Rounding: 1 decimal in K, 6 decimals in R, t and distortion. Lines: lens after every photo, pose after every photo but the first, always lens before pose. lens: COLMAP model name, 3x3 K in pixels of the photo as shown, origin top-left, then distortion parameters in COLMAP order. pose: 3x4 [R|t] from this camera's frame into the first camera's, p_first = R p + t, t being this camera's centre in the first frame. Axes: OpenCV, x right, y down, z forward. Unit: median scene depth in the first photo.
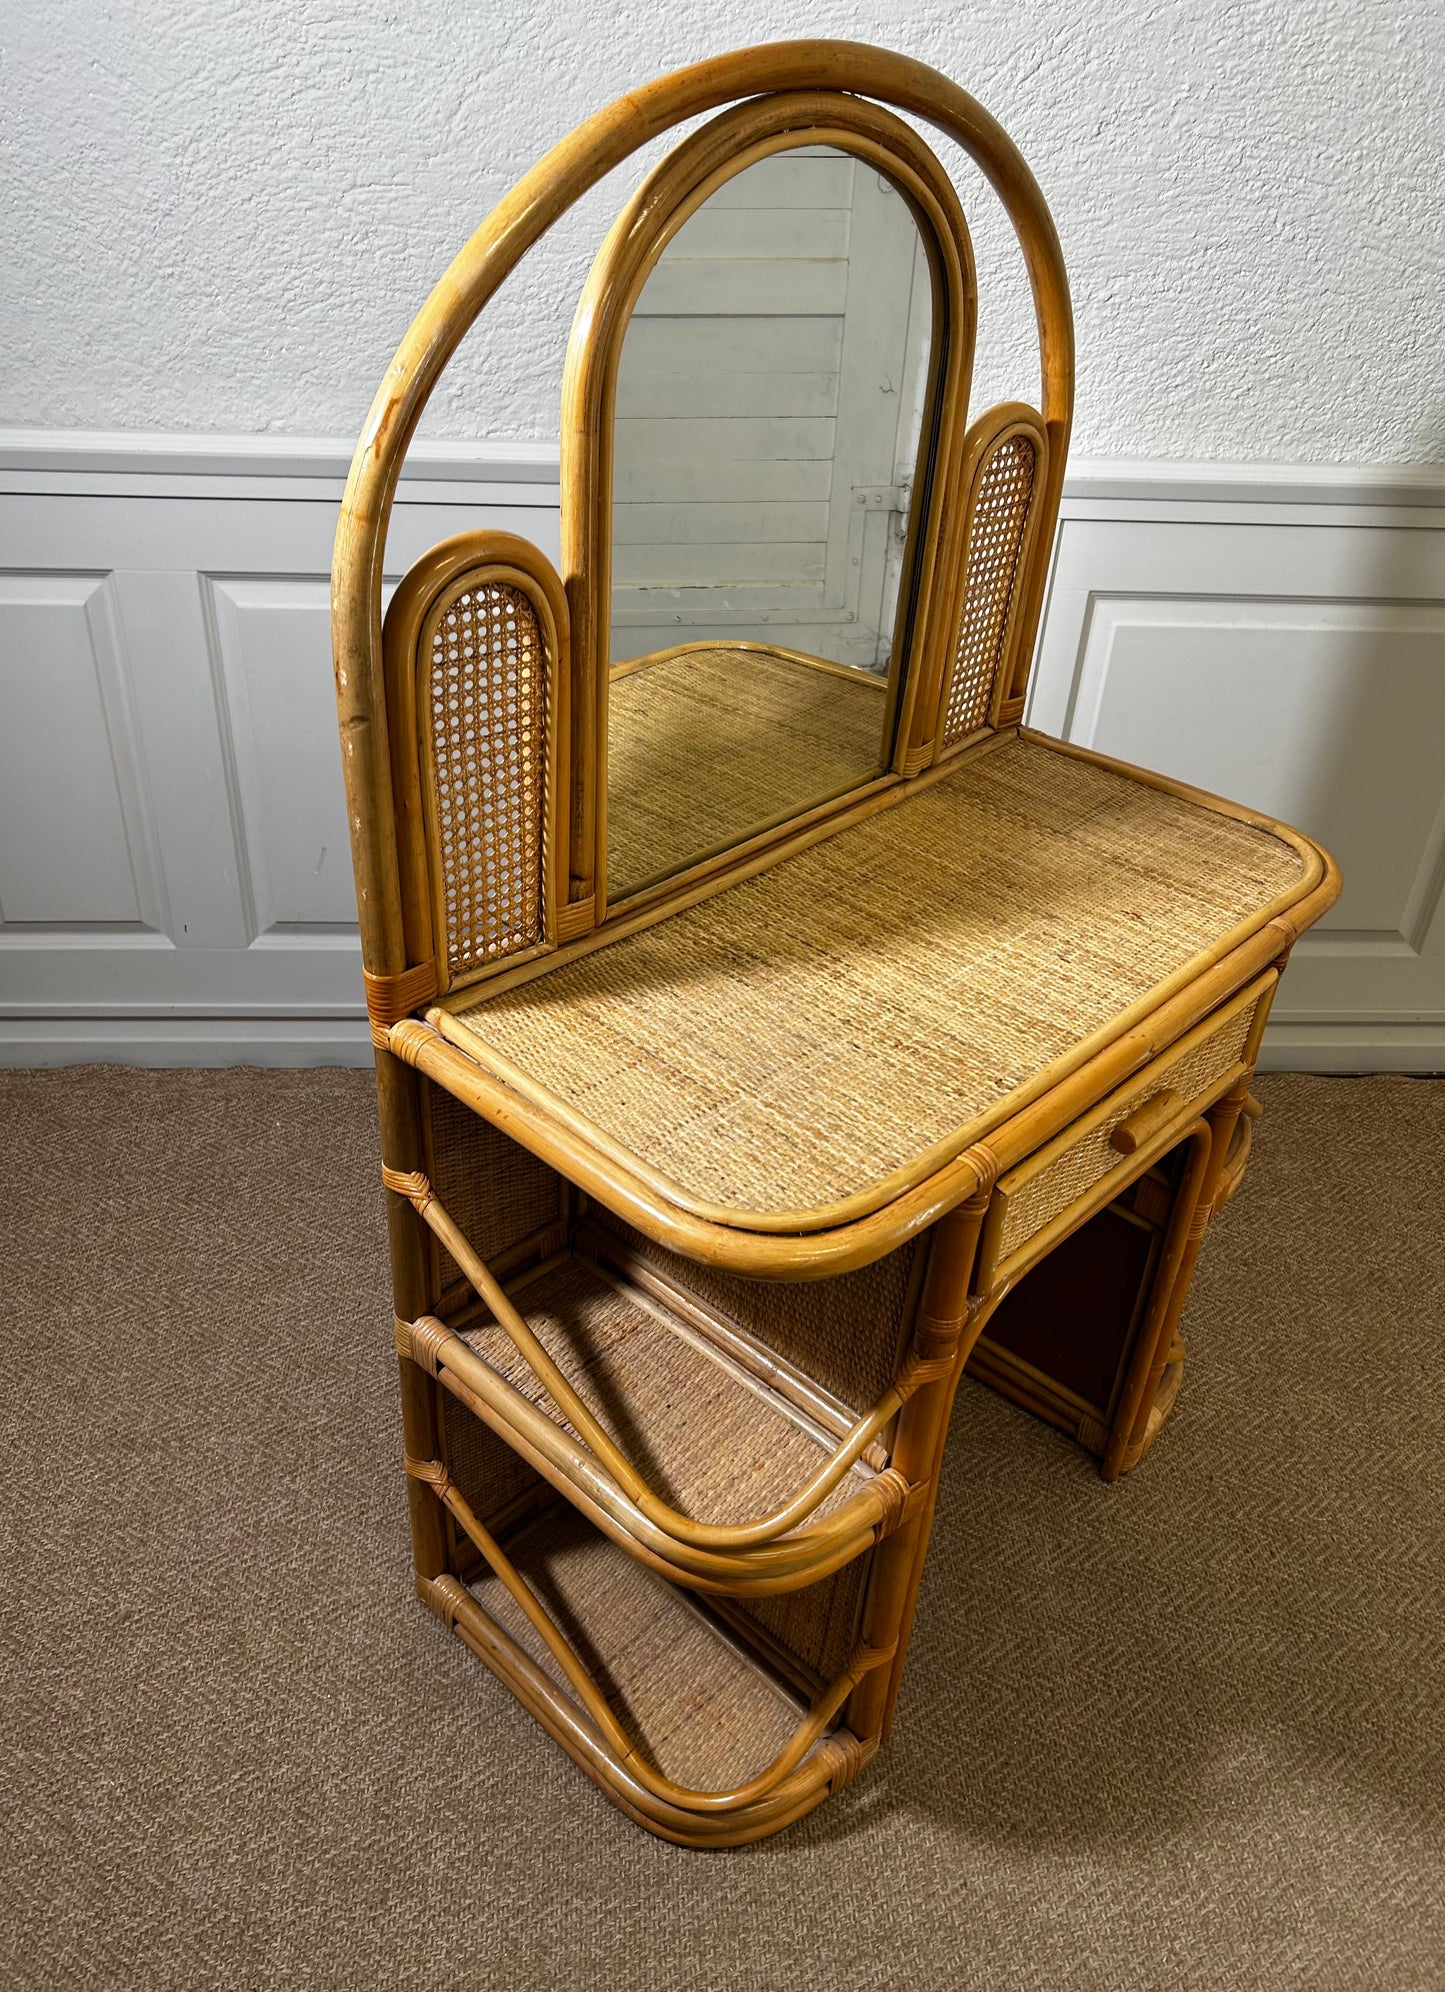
lens RADIAL K [[1529.0, 0, 689.1], [0, 1529.0, 1009.9], [0, 0, 1]] dist [0.041053, -0.048849]
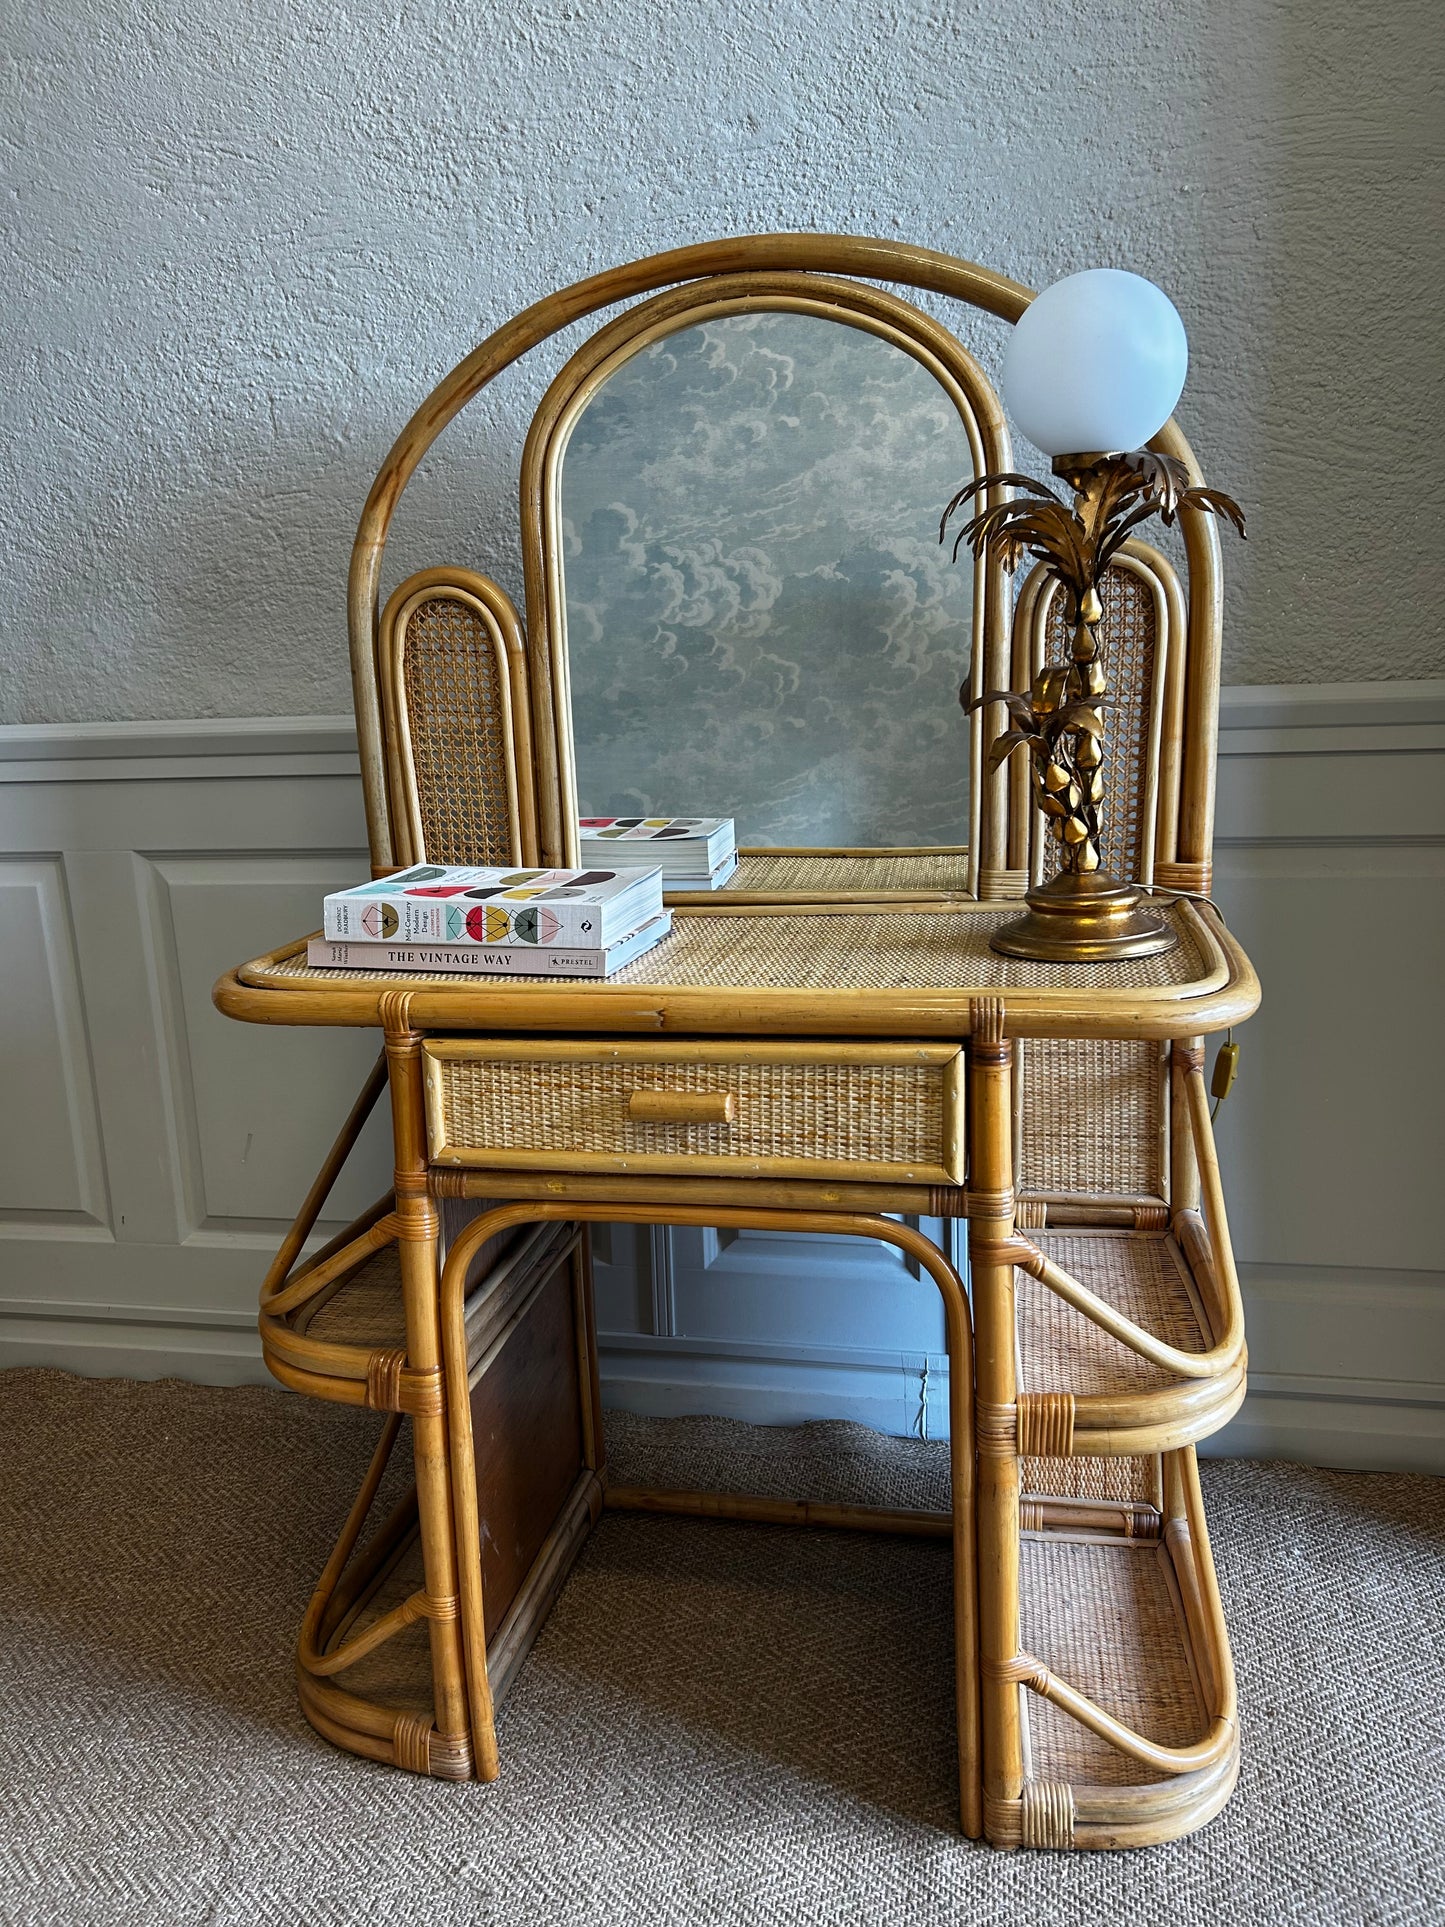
lens RADIAL K [[1460.6, 0, 720.7], [0, 1460.6, 970.1], [0, 0, 1]] dist [0.040629, -0.050774]
pose [[0.962699, -0.023849, -0.269521, 0.365898], [-0.074674, 0.934003, -0.349373, 0.120868], [0.260066, 0.356468, 0.897383, 0.259877]]
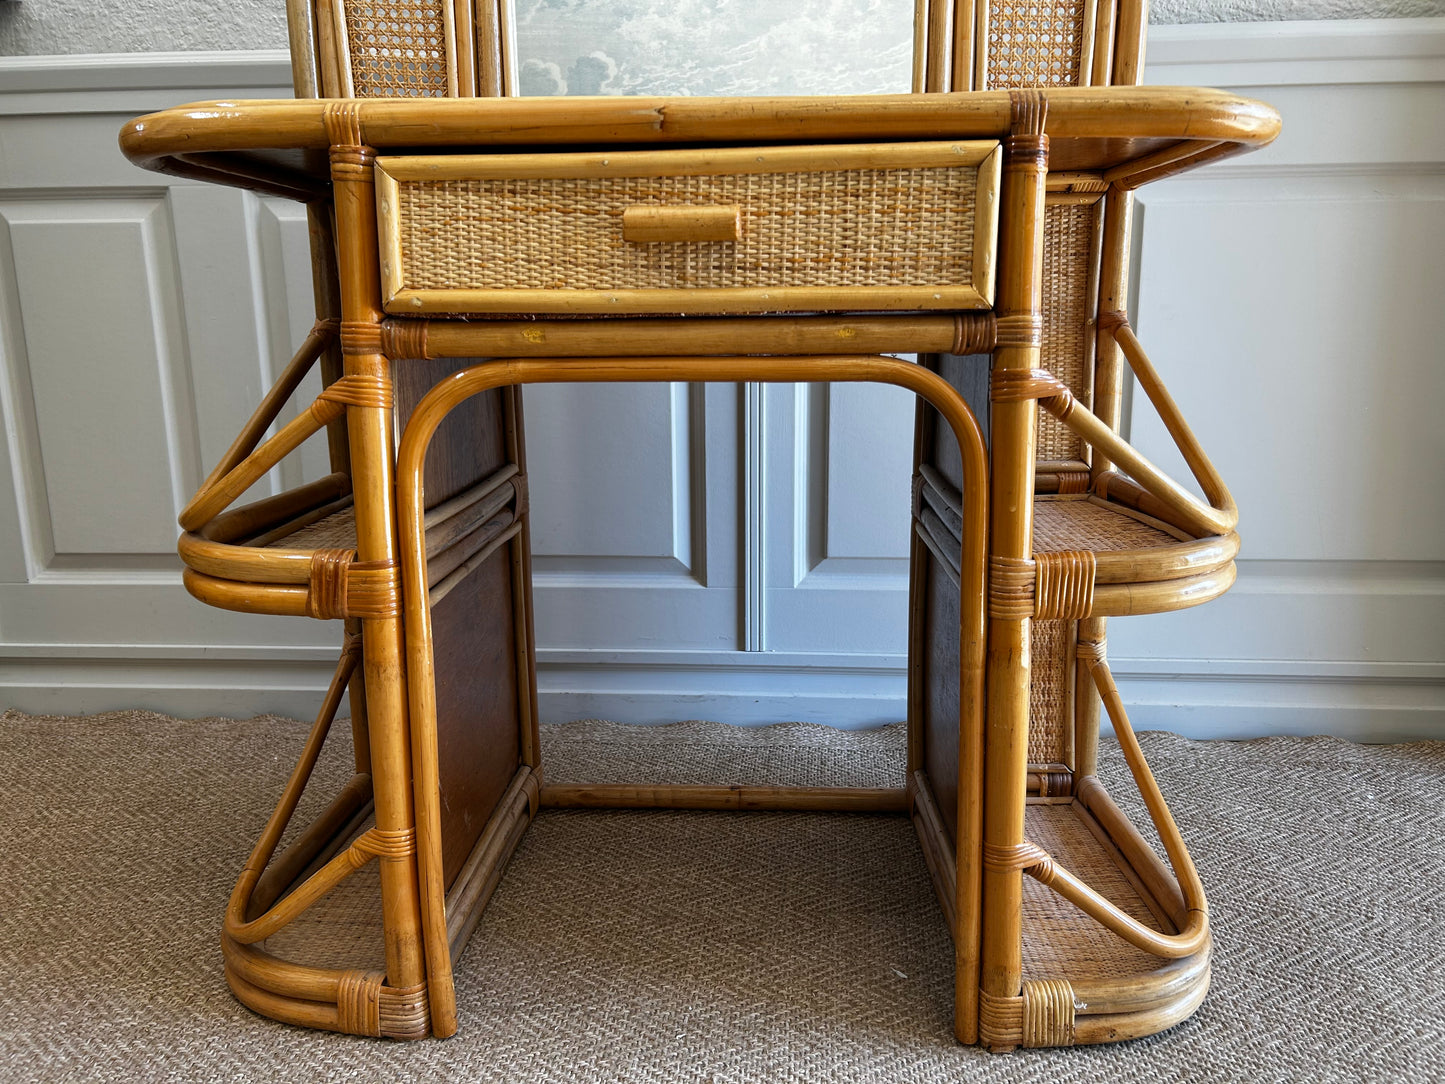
lens RADIAL K [[1095.2, 0, 723.0], [0, 1095.2, 549.5], [0, 0, 1]] dist [0.040629, -0.050774]
pose [[0.992545, -0.032467, -0.117471, 0.235334], [-0.013102, 0.929850, -0.367704, 0.231033], [0.121169, 0.366502, 0.922493, 0.508057]]
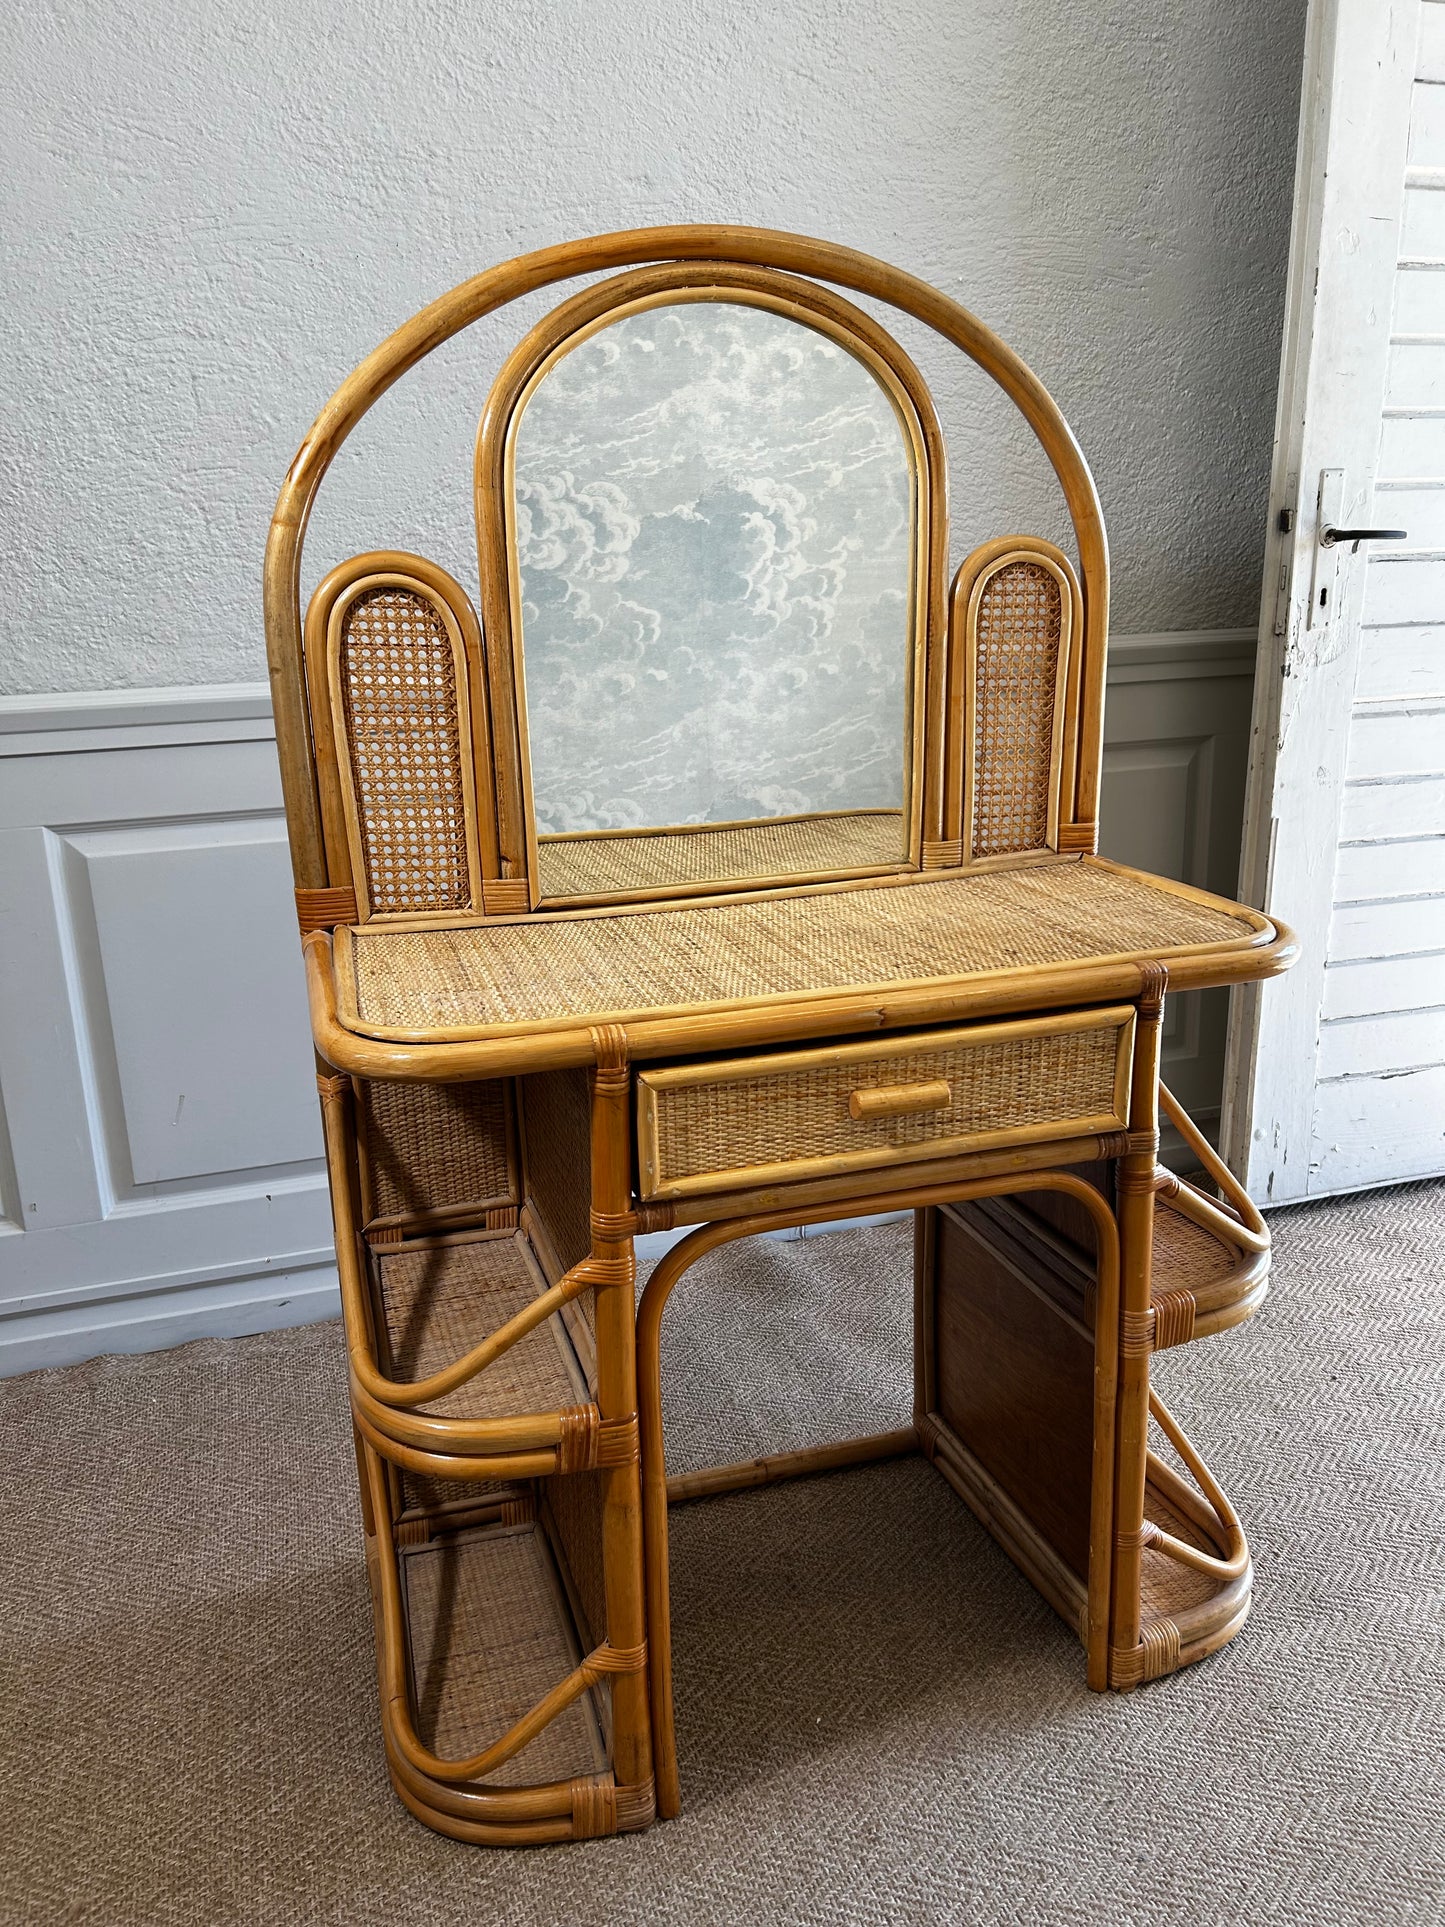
lens RADIAL K [[1460.6, 0, 715.7], [0, 1460.6, 961.5], [0, 0, 1]] dist [0.040629, -0.050774]
pose [[0.966505, -0.138264, 0.216218, -0.121621], [0.198371, 0.936999, -0.287546, 0.188180], [-0.162839, 0.320806, 0.933042, 0.043153]]
